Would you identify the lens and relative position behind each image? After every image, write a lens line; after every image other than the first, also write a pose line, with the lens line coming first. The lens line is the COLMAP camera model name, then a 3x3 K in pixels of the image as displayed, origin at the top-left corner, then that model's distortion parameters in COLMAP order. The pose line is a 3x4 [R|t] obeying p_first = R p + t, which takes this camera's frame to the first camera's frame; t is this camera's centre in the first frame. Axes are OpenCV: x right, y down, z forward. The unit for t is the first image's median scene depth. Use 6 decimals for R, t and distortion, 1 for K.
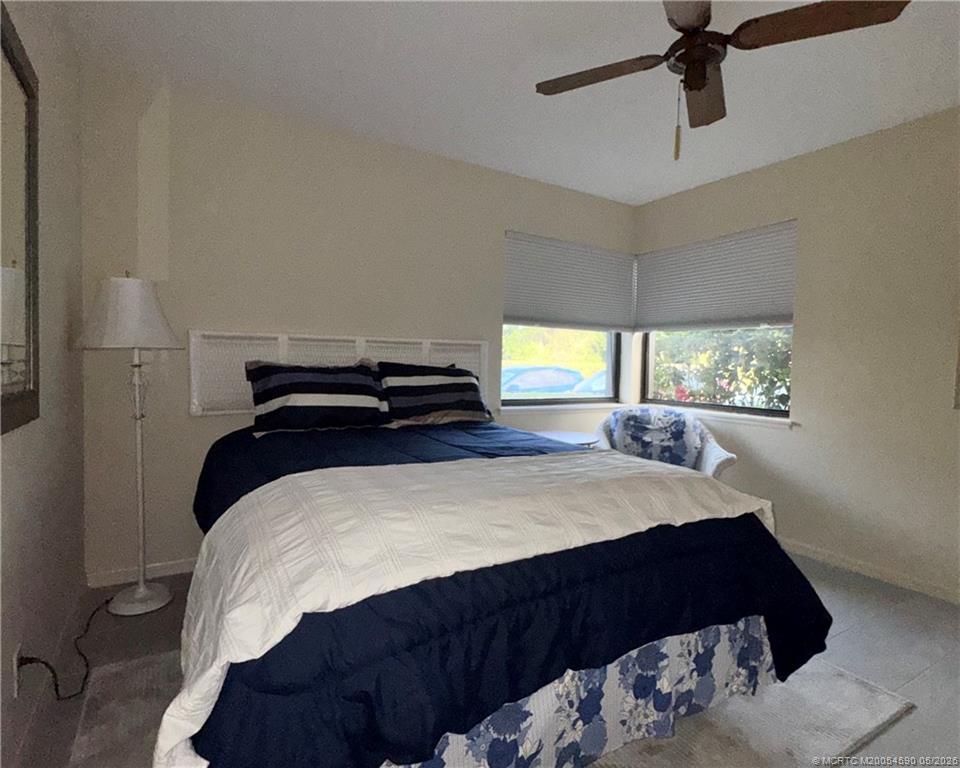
lens RADIAL K [[515.2, 0, 484.2], [0, 515.2, 383.6], [0, 0, 1]] dist [-0.002859, -0.000553]
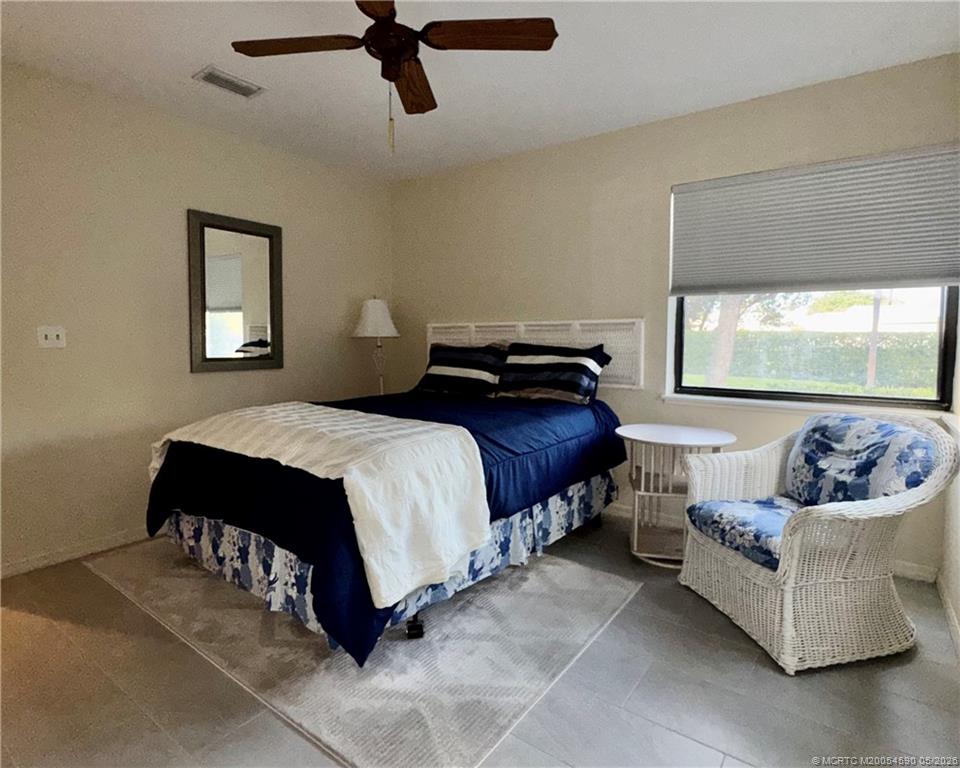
lens RADIAL K [[525.3, 0, 479.5], [0, 525.3, 360.3], [0, 0, 1]] dist [-0.002340, -0.000453]
pose [[0.376590, 0.022815, -0.926099, 0.892533], [-0.030106, 0.999470, 0.012381, -0.014549], [0.925891, 0.023219, 0.377077, 0.463208]]
